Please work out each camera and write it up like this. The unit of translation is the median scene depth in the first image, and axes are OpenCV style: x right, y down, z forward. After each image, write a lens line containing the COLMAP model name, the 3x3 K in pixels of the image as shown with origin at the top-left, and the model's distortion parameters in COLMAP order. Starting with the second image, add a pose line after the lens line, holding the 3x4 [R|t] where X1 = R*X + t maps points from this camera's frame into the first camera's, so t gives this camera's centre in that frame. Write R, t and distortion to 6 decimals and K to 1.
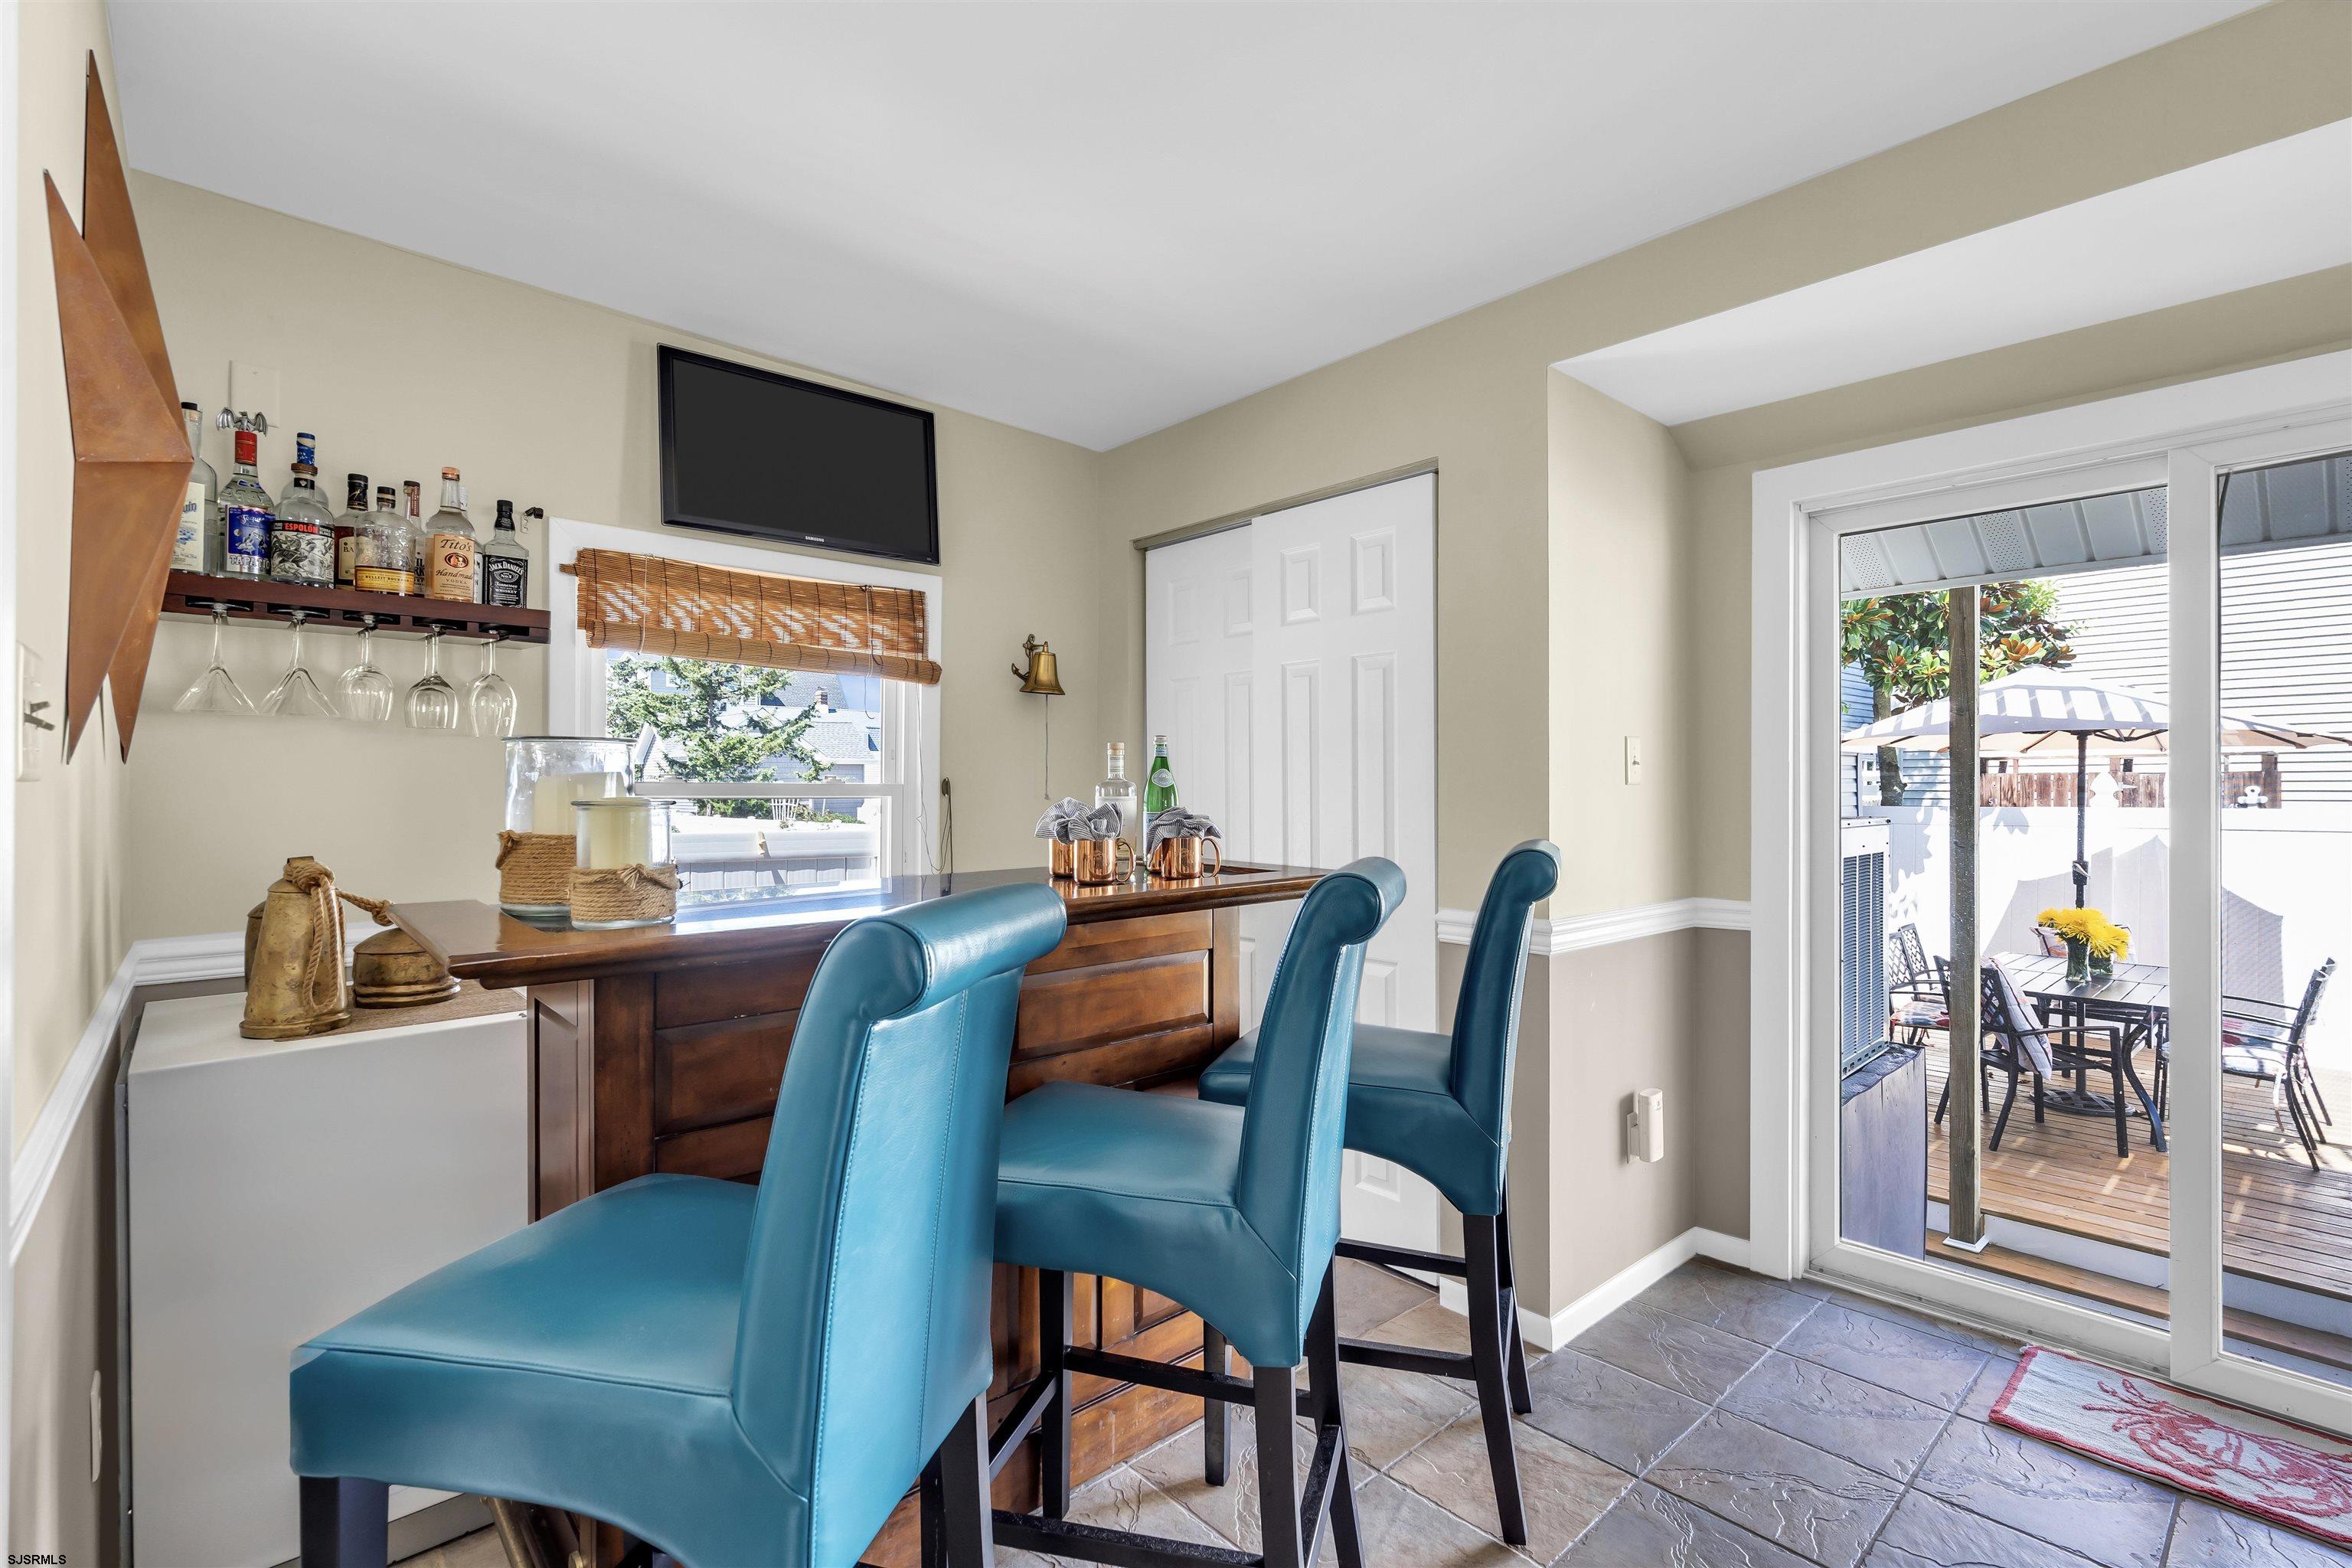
lens RADIAL K [[1065.0, 0, 1179.0], [0, 1065.0, 781.5], [0, 0, 1]] dist [-0.009253, 0.002852]
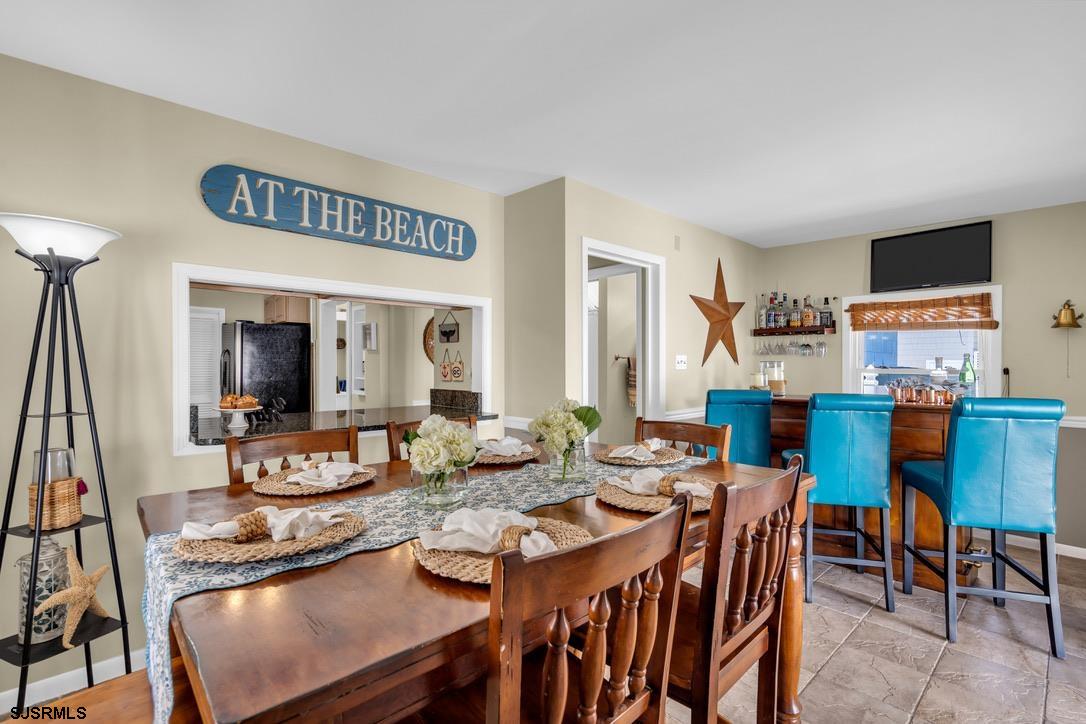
lens RADIAL K [[491.8, 0, 545.2], [0, 491.8, 367.0], [0, 0, 1]] dist [-0.009253, 0.002852]
pose [[0.017615, -0.000865, -0.999844, 1.067297], [-0.000238, 1.000000, -0.000869, -0.004483], [0.999845, 0.000253, 0.017615, -0.066854]]
